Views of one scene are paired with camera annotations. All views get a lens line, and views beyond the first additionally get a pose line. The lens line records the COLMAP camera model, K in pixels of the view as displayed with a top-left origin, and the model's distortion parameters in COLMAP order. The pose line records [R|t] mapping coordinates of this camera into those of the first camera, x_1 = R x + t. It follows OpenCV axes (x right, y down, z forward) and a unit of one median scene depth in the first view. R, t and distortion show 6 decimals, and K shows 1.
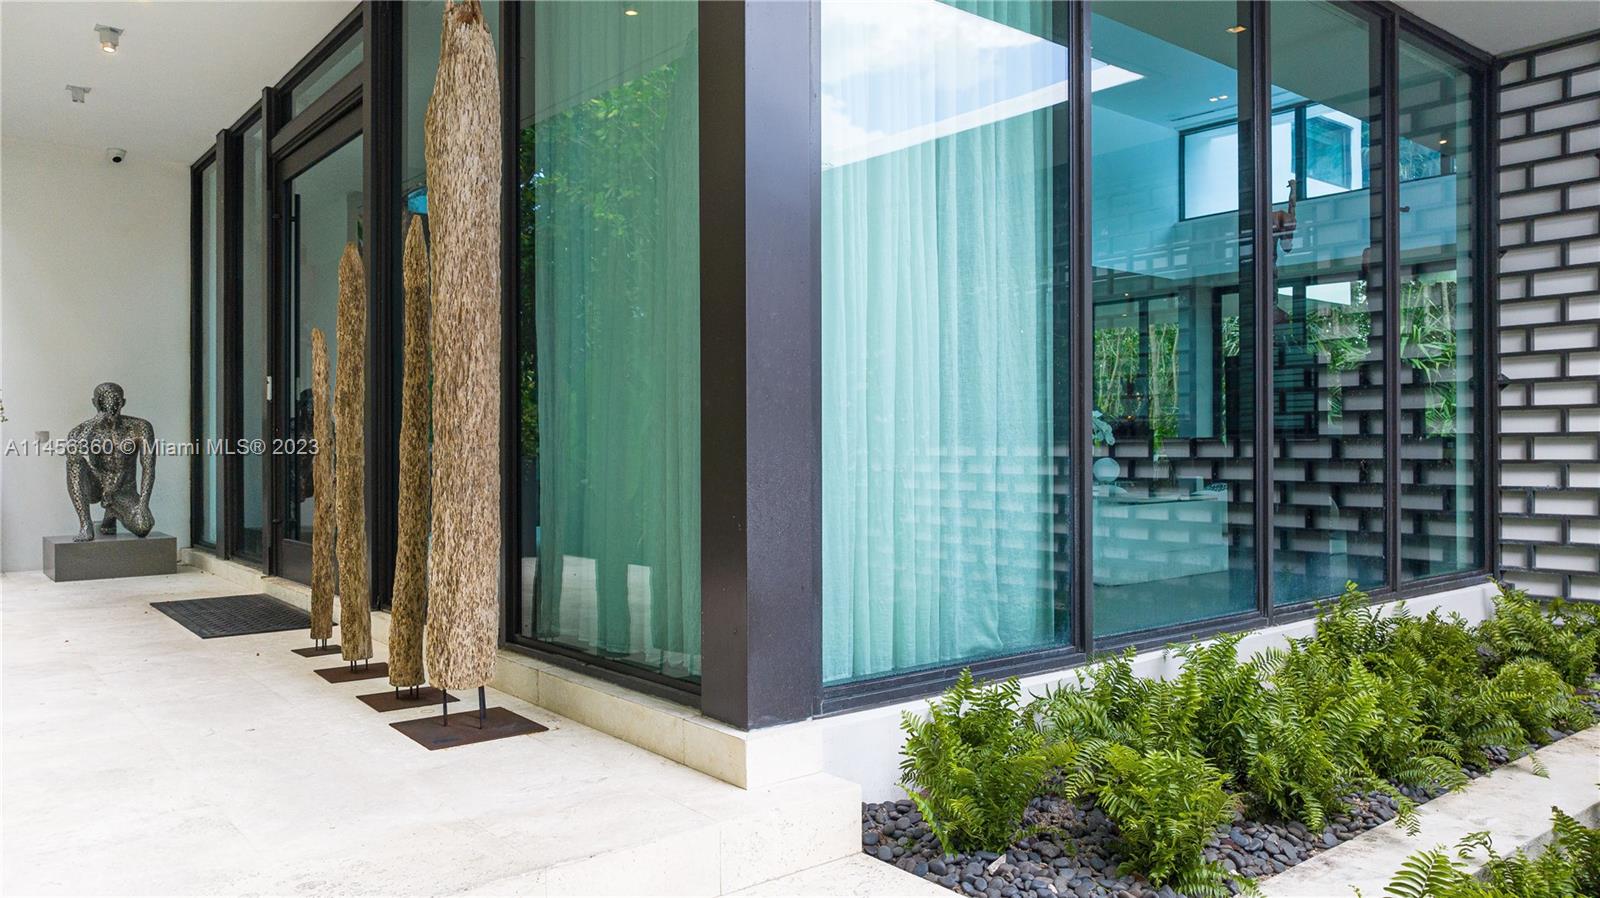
lens RADIAL K [[1139.6, 0, 800.0], [0, 1139.6, 449.0], [0, 0, 1]] dist [-0.019405, 0.000653]
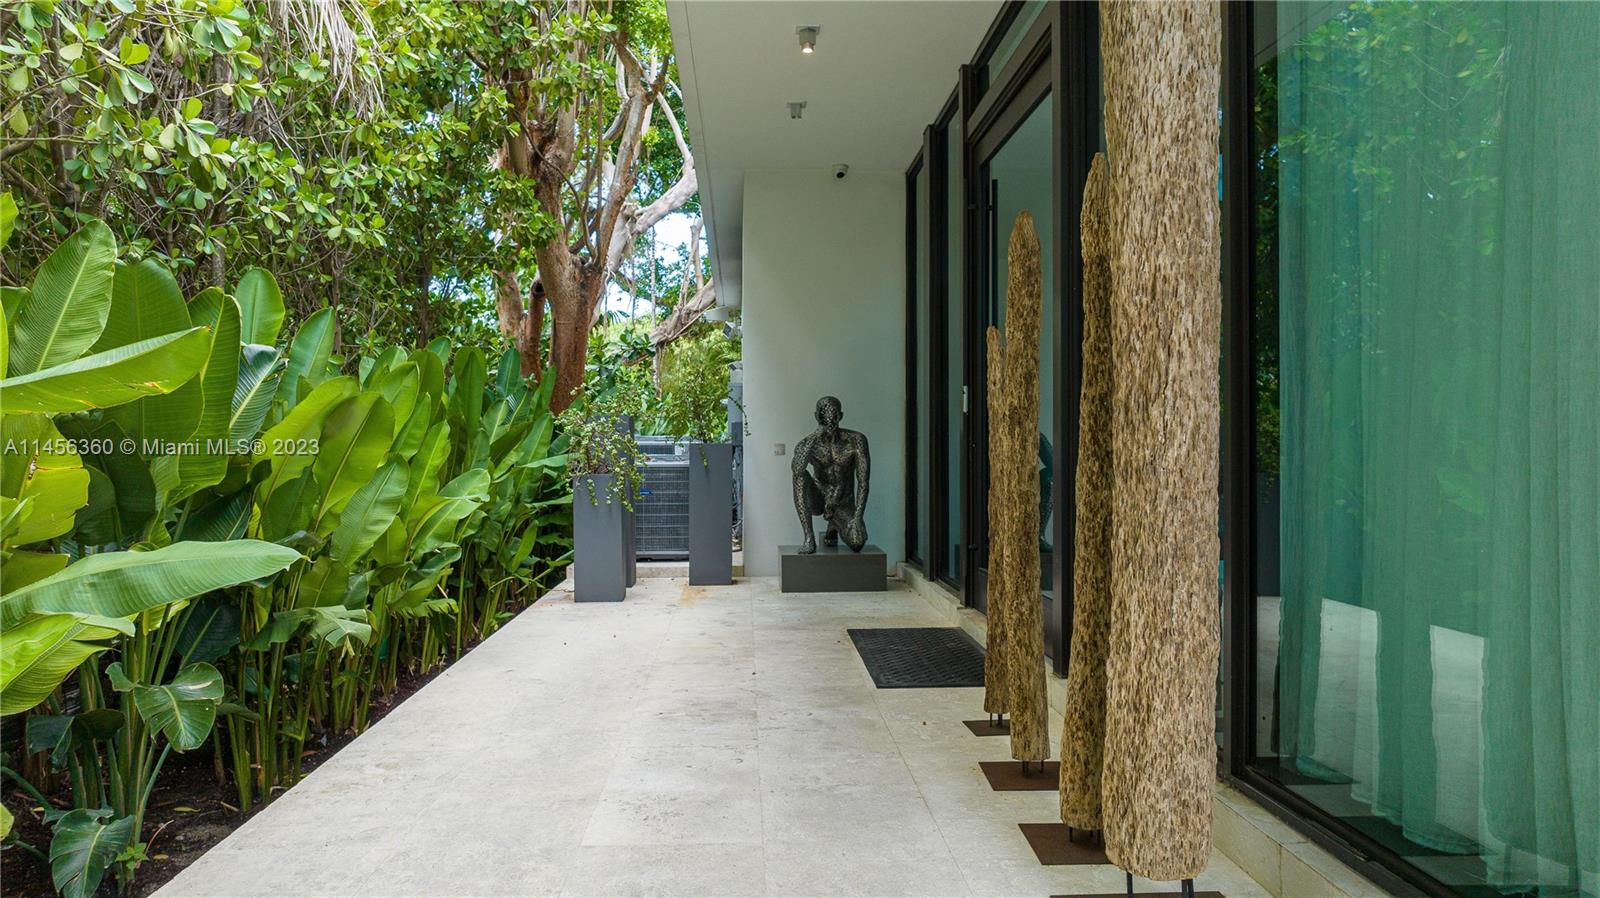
lens RADIAL K [[1139.6, 0, 800.0], [0, 1139.6, 449.0], [0, 0, 1]] dist [-0.019405, 0.000653]
pose [[0.810629, 0.001158, -0.585558, -0.070449], [-0.001138, 0.999999, 0.000401, -0.021925], [0.585558, 0.000341, 0.810630, 0.297727]]
